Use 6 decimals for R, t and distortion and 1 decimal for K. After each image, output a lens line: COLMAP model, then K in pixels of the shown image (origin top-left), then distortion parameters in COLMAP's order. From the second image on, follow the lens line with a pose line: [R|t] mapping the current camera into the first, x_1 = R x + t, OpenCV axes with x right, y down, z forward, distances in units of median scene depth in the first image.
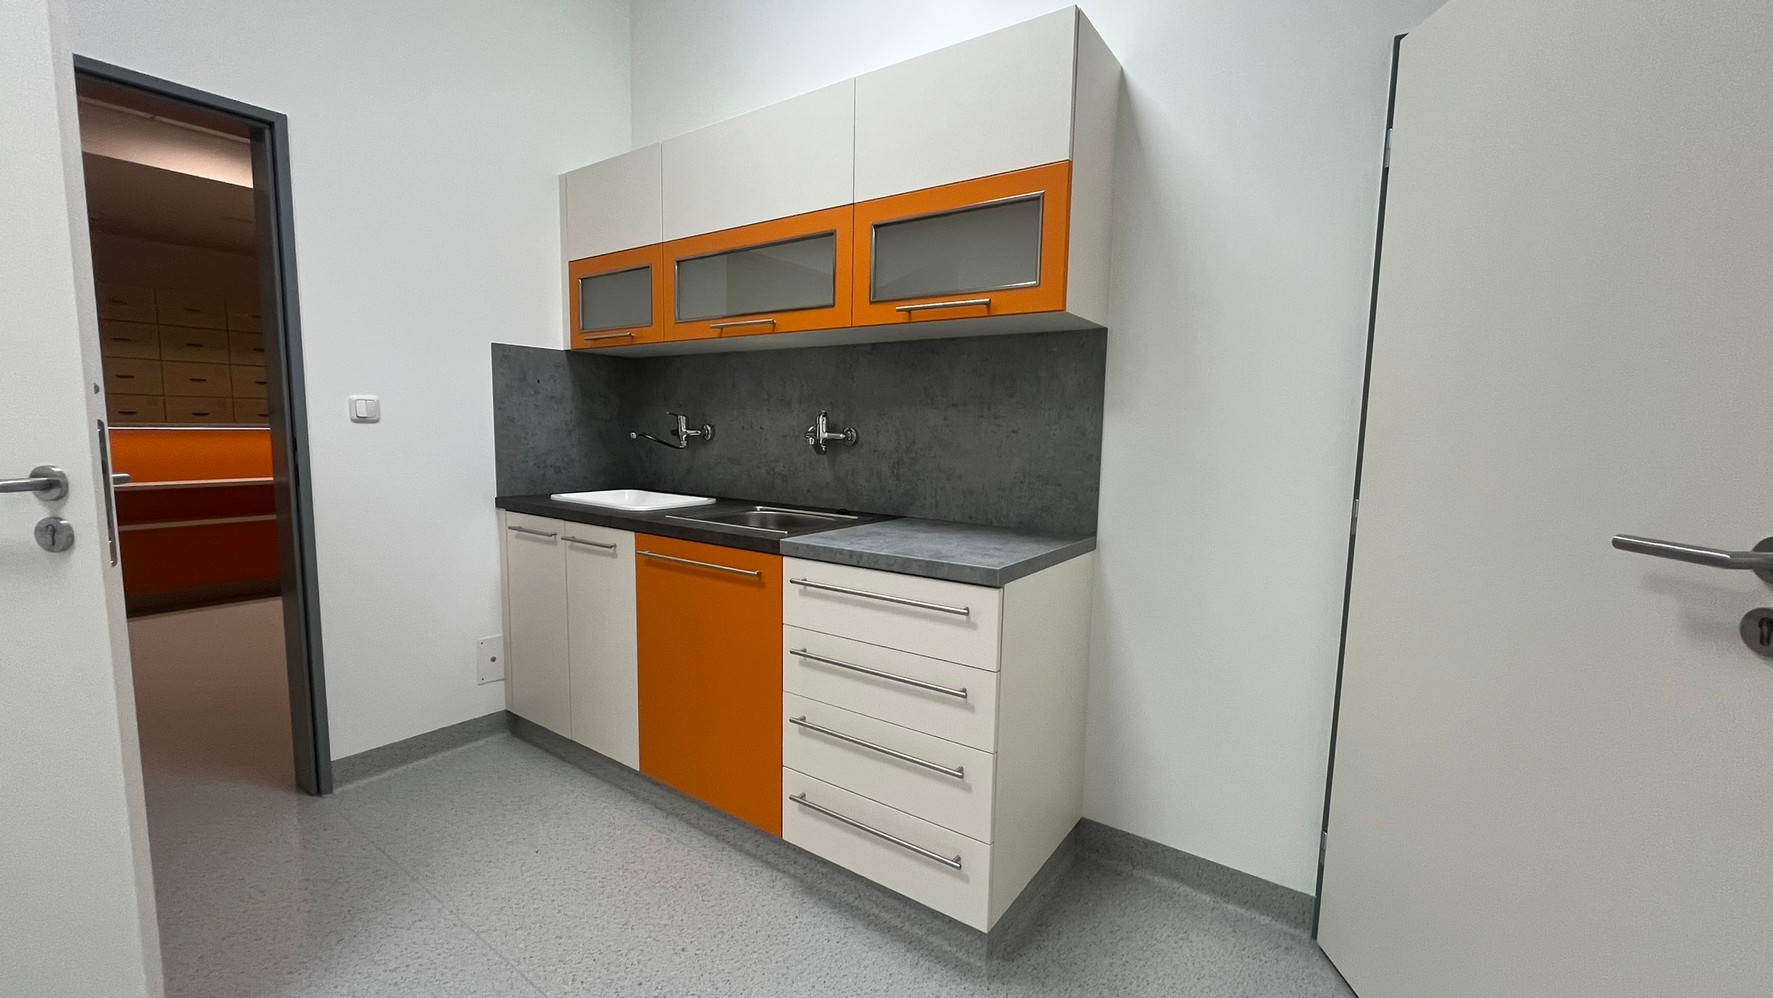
lens RADIAL K [[702.8, 0, 884.3], [0, 702.8, 495.4], [0, 0, 1]] dist [-0.003299, 0.000033]
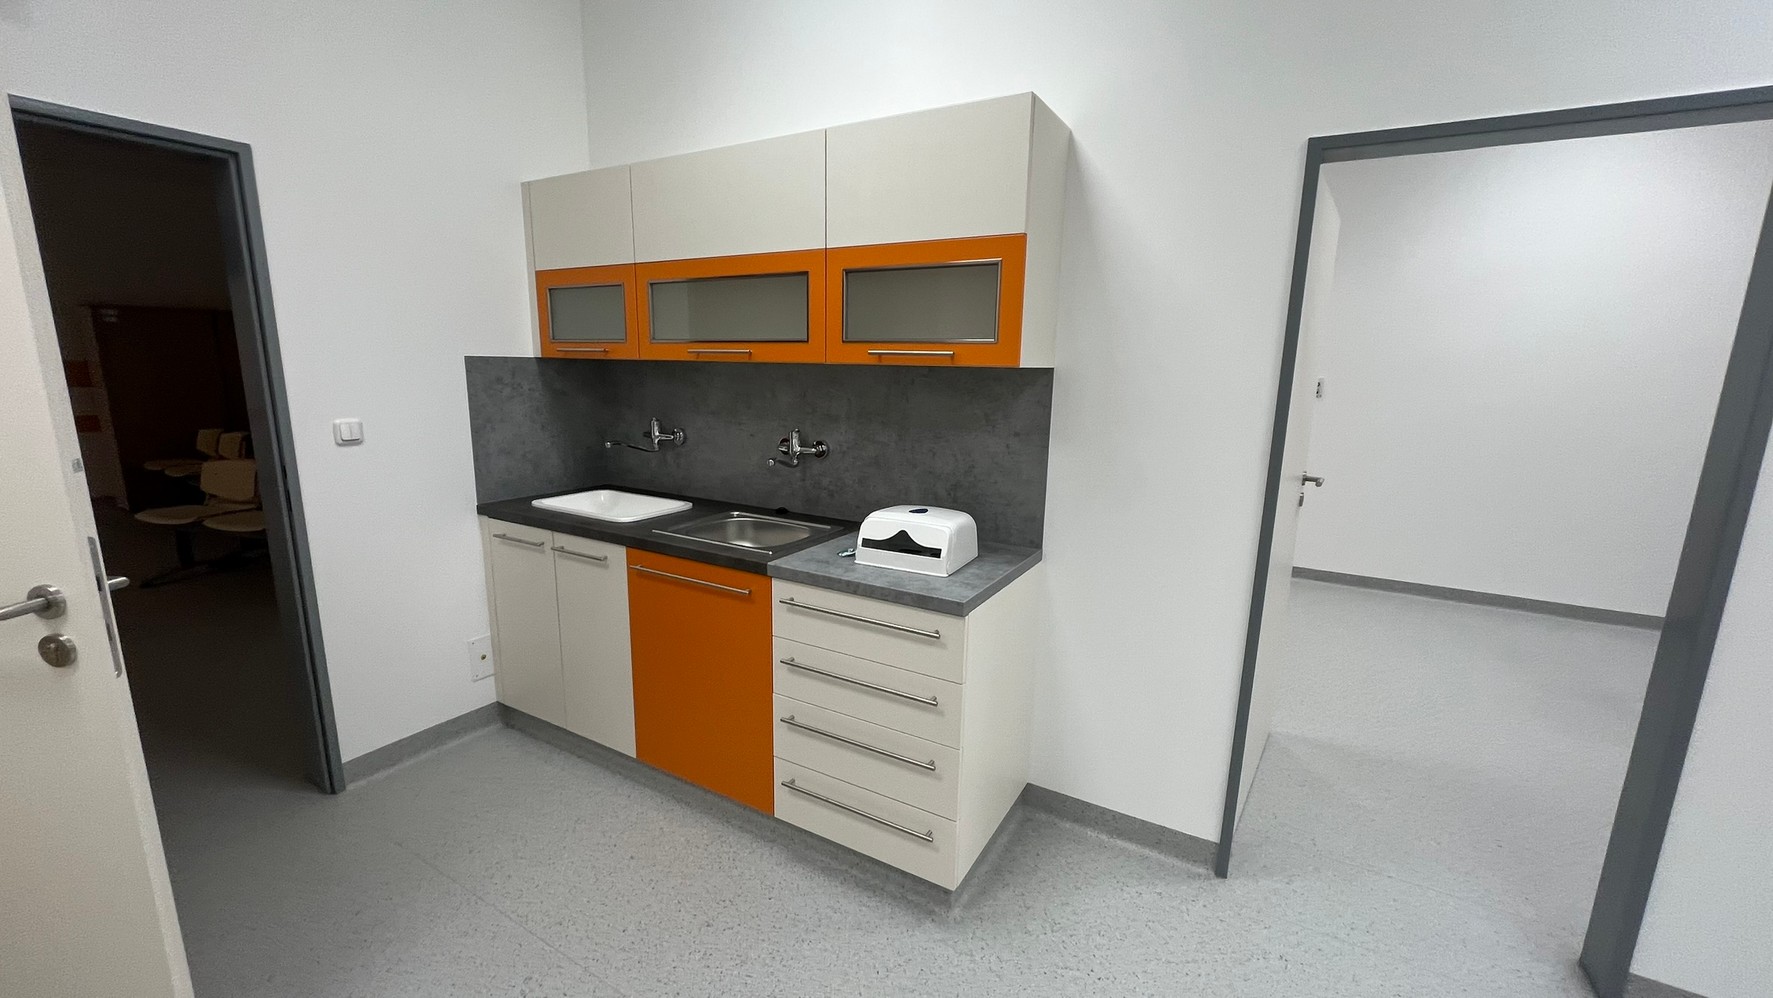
lens RADIAL K [[702.8, 0, 886.4], [0, 702.8, 504.9], [0, 0, 1]] dist [-0.003299, 0.000033]
pose [[0.996741, -0.016705, 0.078914, -0.035698], [0.009421, 0.995734, 0.091785, -0.101624], [-0.080111, -0.090742, 0.992647, -0.093678]]
